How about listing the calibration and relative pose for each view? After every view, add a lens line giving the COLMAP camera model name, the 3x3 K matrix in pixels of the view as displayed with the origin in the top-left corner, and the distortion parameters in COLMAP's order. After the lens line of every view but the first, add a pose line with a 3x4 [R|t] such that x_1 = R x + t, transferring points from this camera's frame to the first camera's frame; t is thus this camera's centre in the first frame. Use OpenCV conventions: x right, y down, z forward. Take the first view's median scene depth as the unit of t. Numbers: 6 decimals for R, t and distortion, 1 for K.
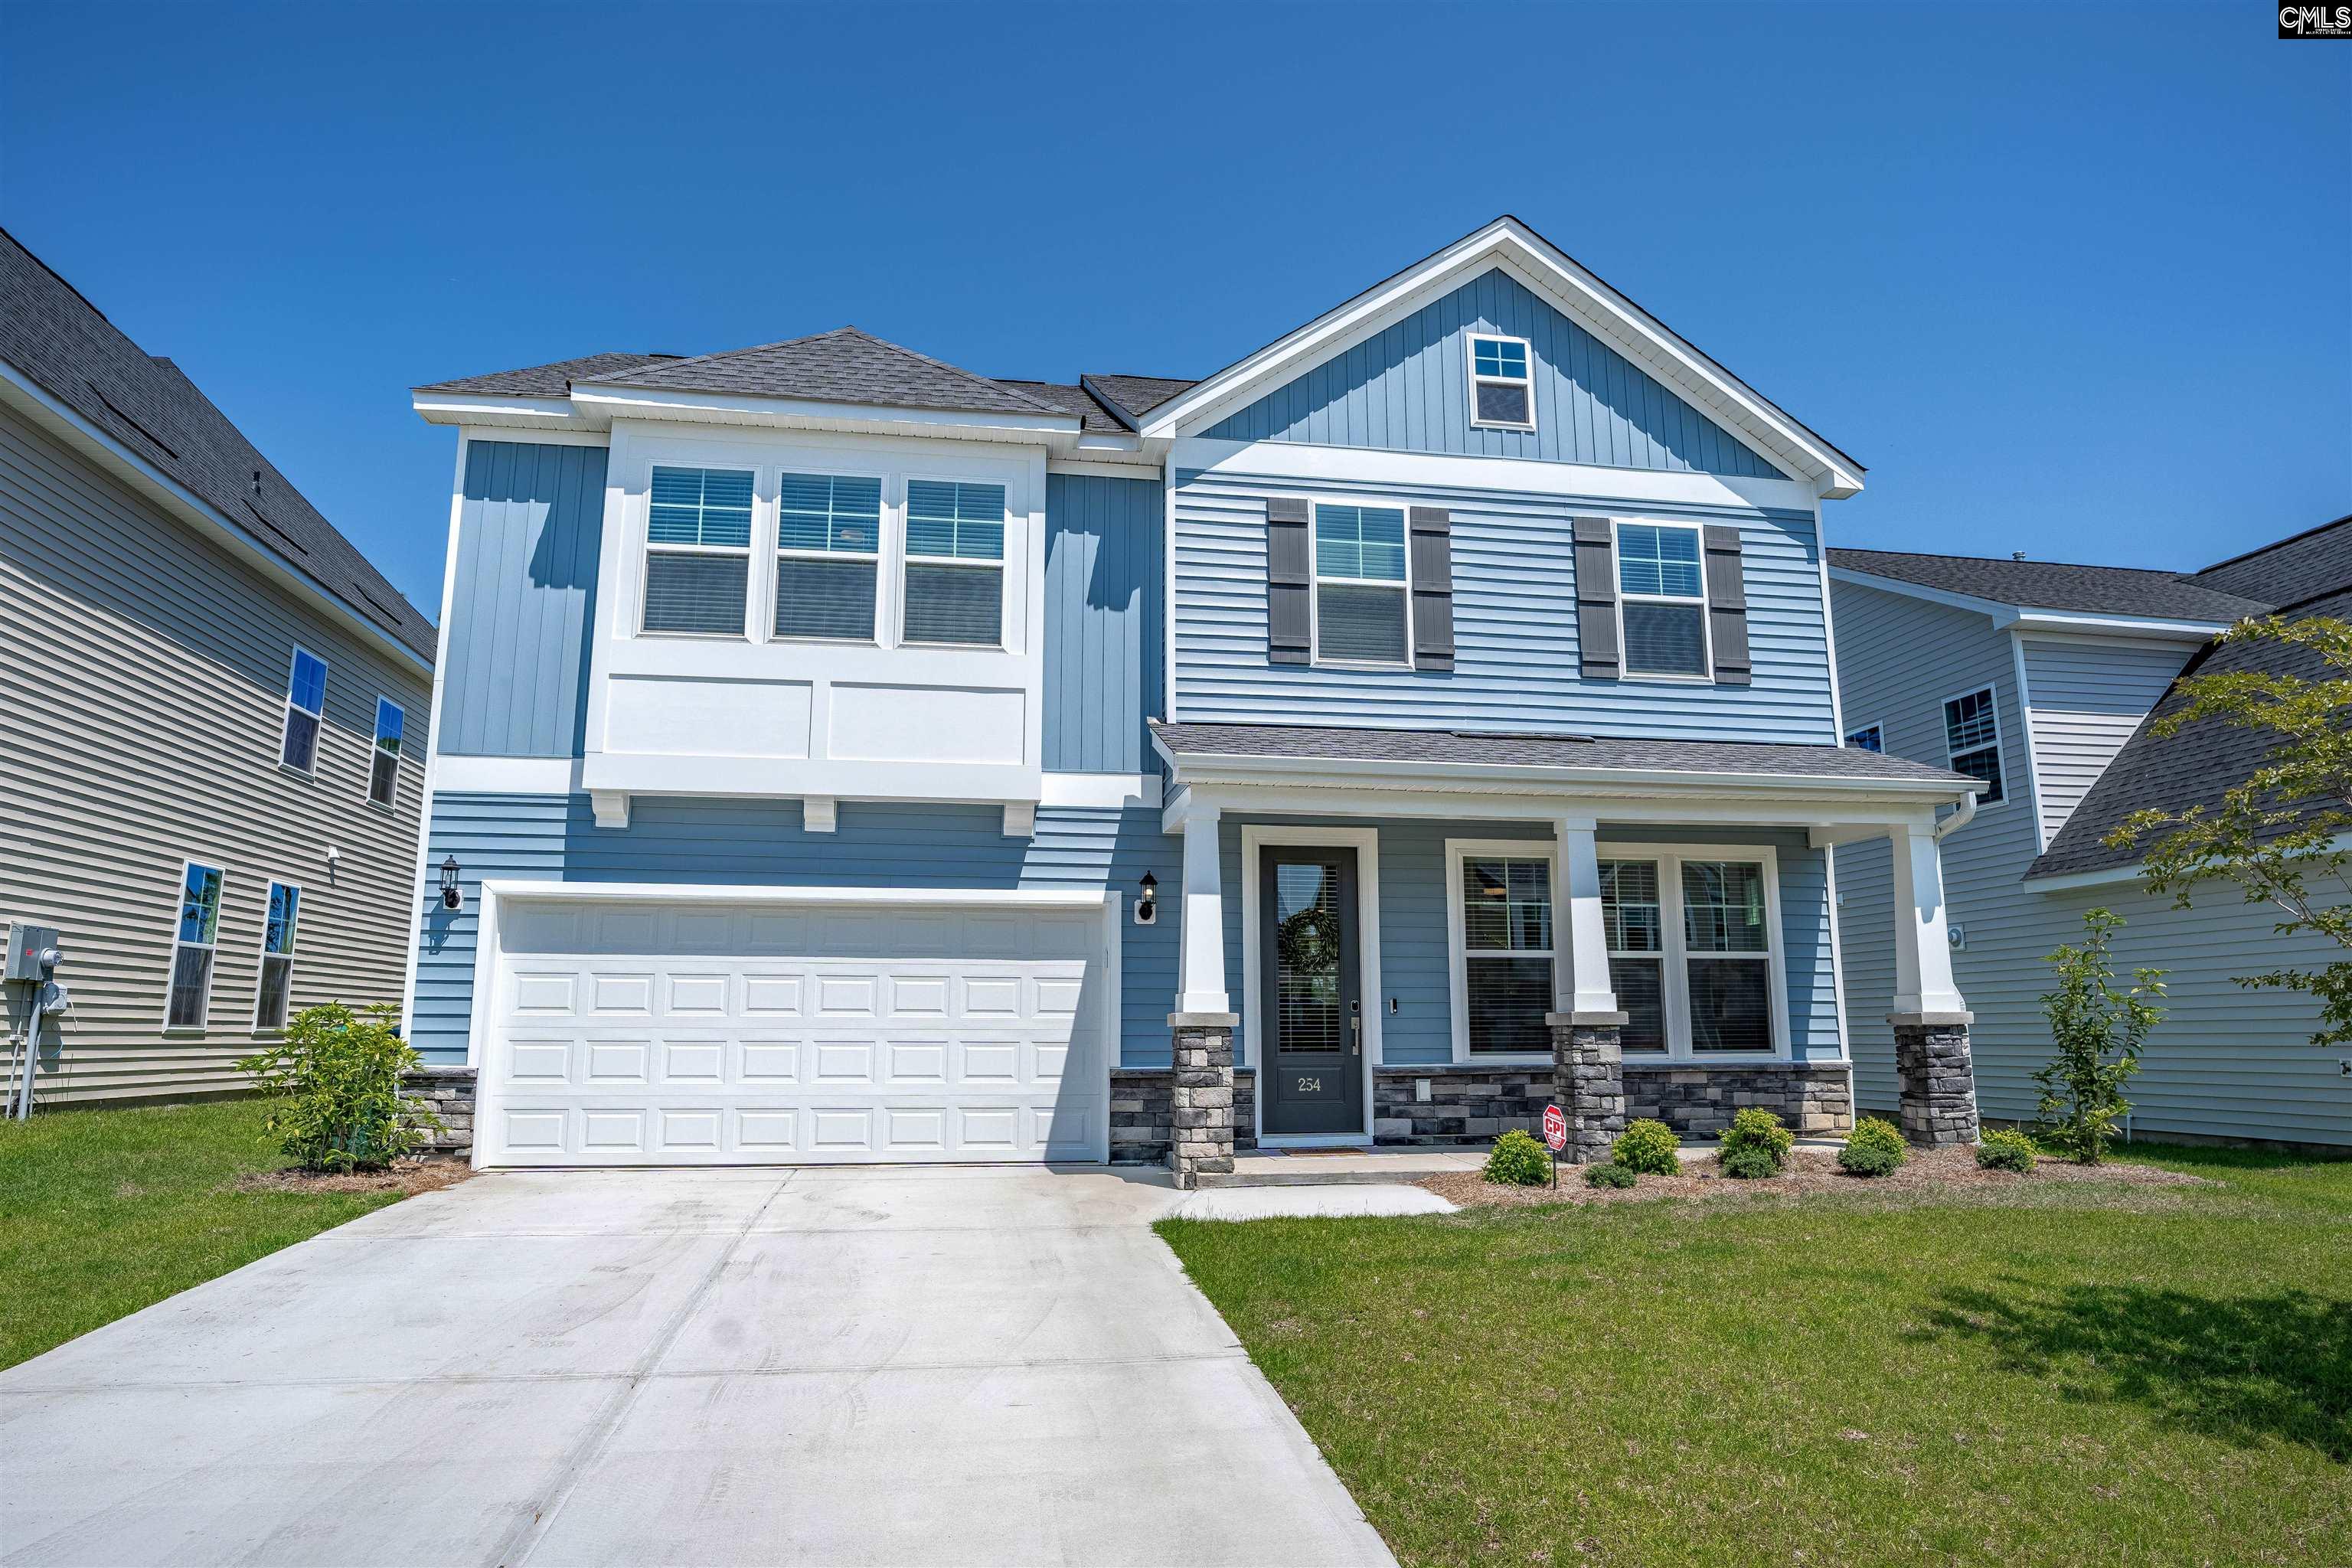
lens RADIAL K [[1354.9, 0, 1182.6], [0, 1354.9, 789.8], [0, 0, 1]] dist [-0.031534, 0.001559]
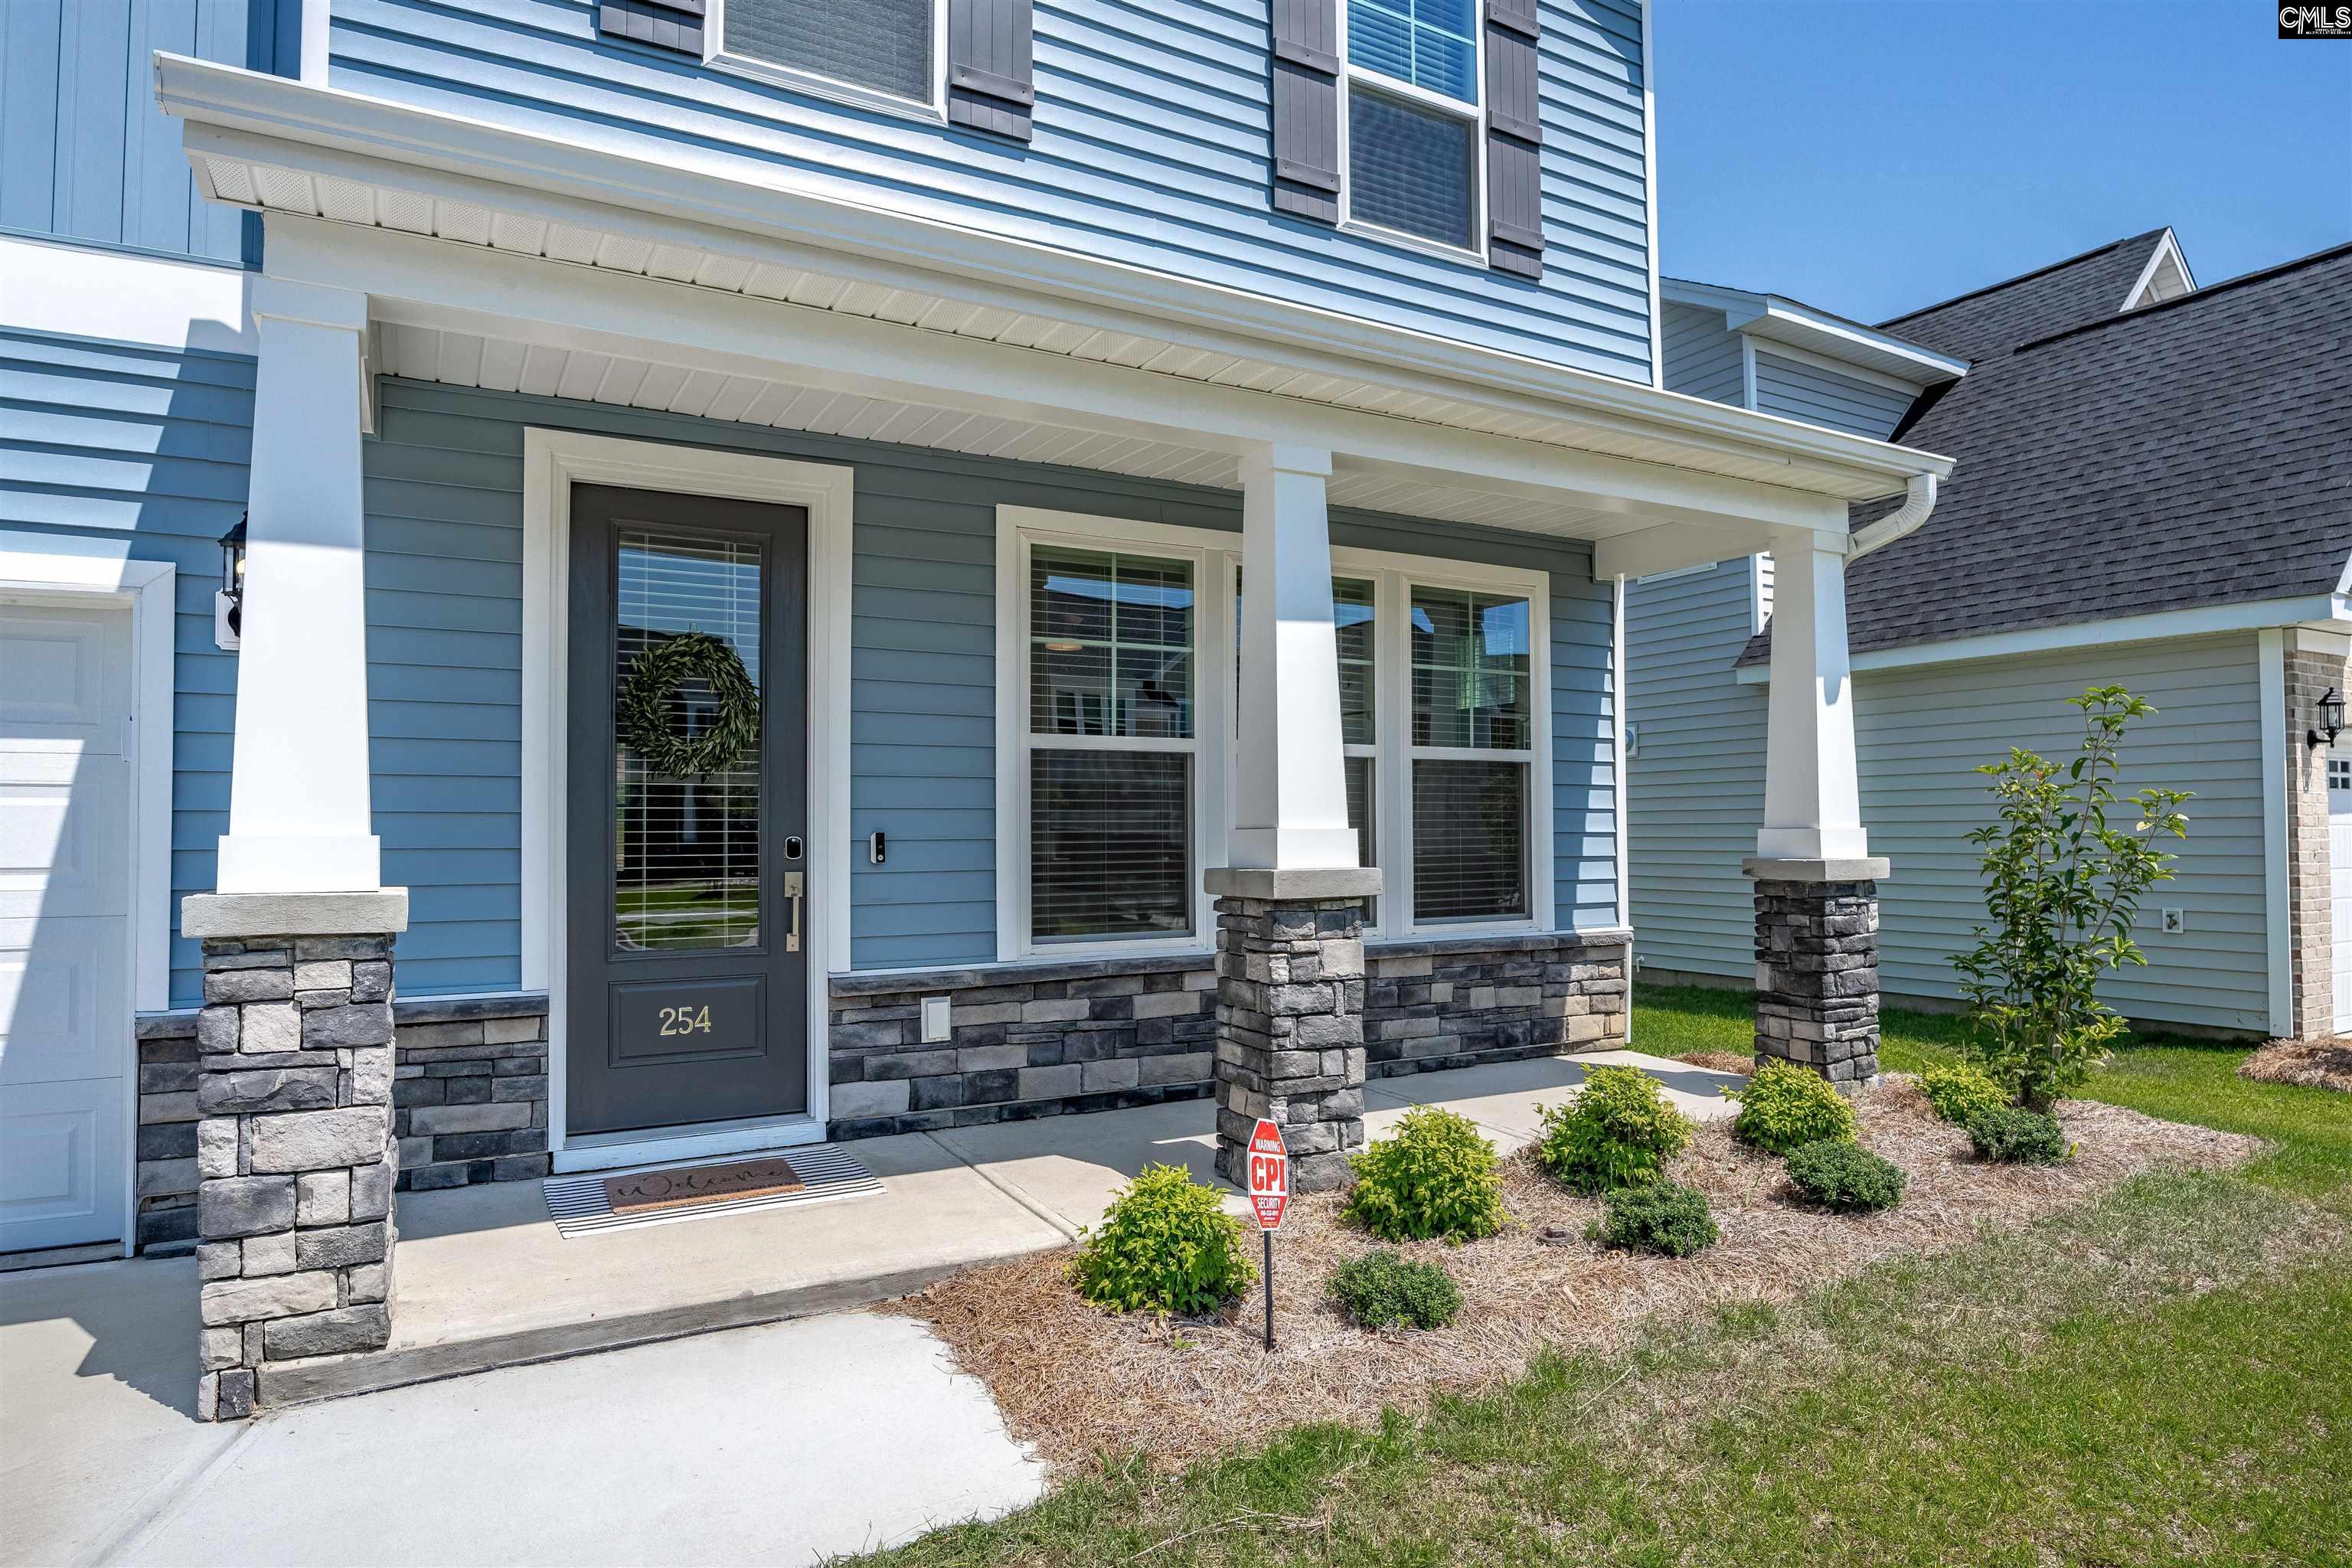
lens RADIAL K [[1354.9, 0, 1185.3], [0, 1354.9, 792.2], [0, 0, 1]] dist [-0.031534, 0.001559]
pose [[0.936904, 0.005771, 0.349538, 0.091576], [-0.057454, 0.988810, 0.137675, 0.069483], [-0.344832, -0.149070, 0.926752, 0.529115]]
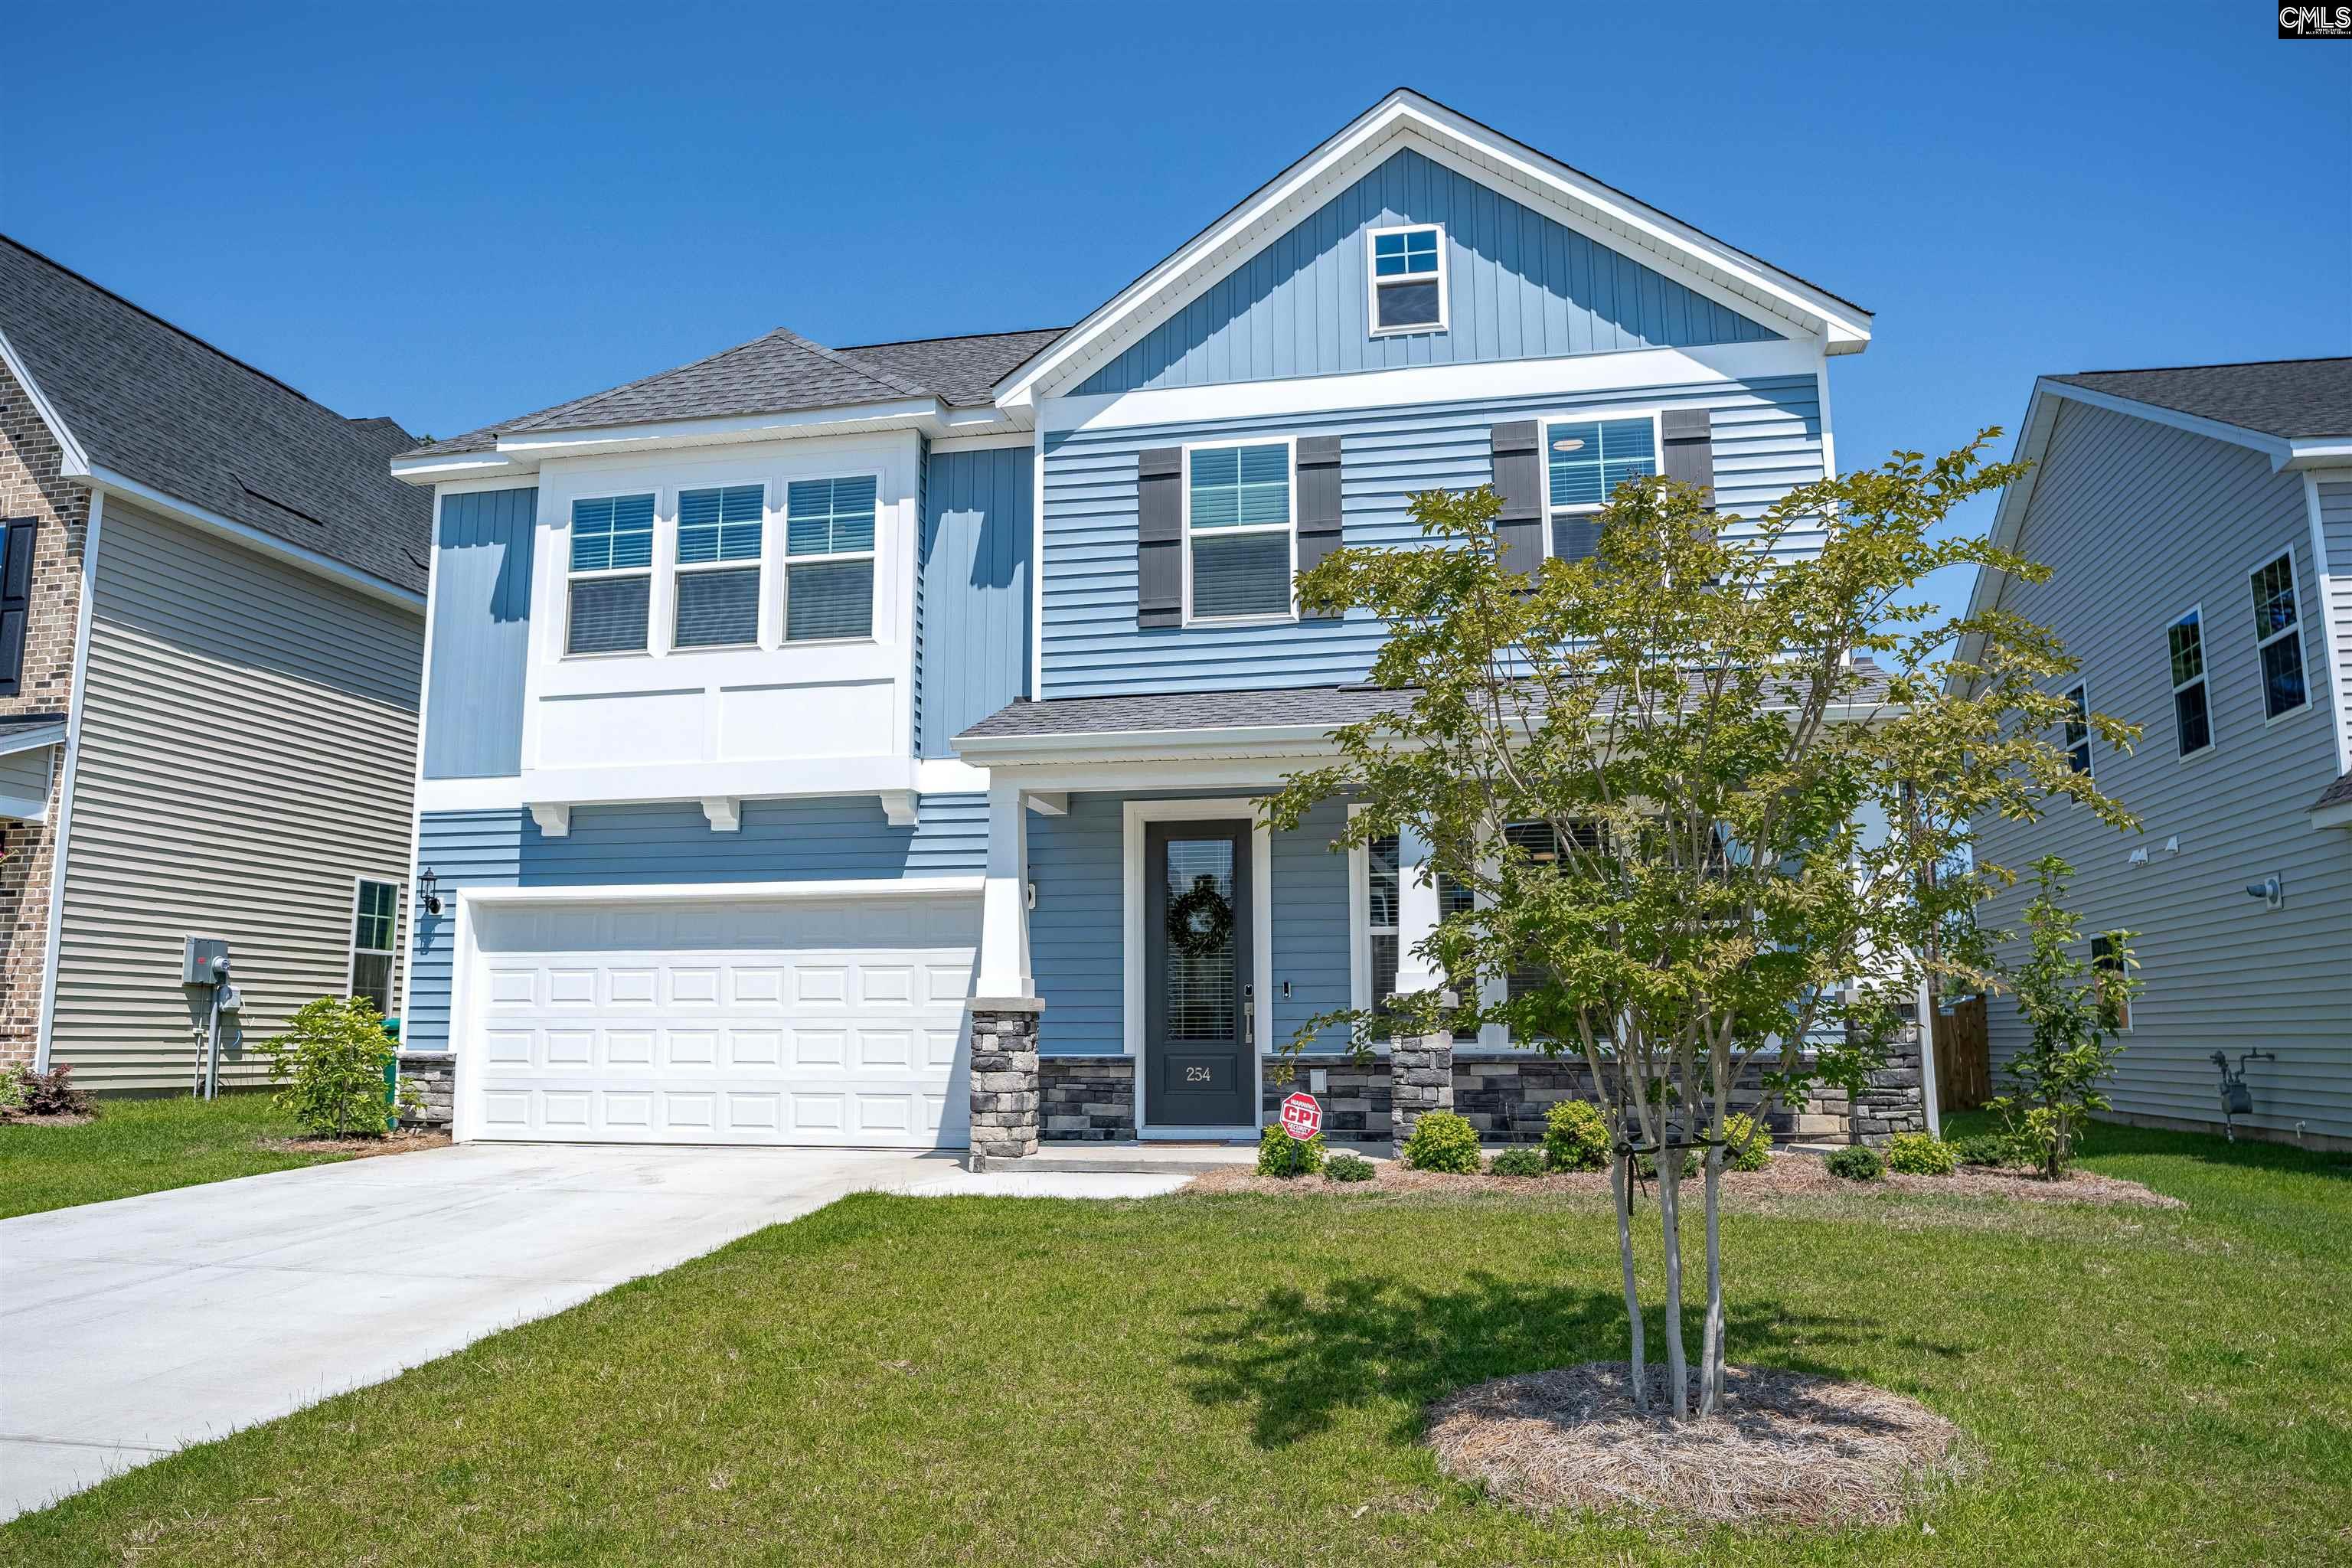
lens RADIAL K [[1647.8, 0, 1176.9], [0, 1647.8, 793.3], [0, 0, 1]] dist [-0.043818, -0.001270]
pose [[0.935185, -0.054177, -0.349991, 0.486030], [0.064505, 0.997757, 0.017910, 0.001854], [0.348236, -0.039326, 0.936582, -0.067073]]
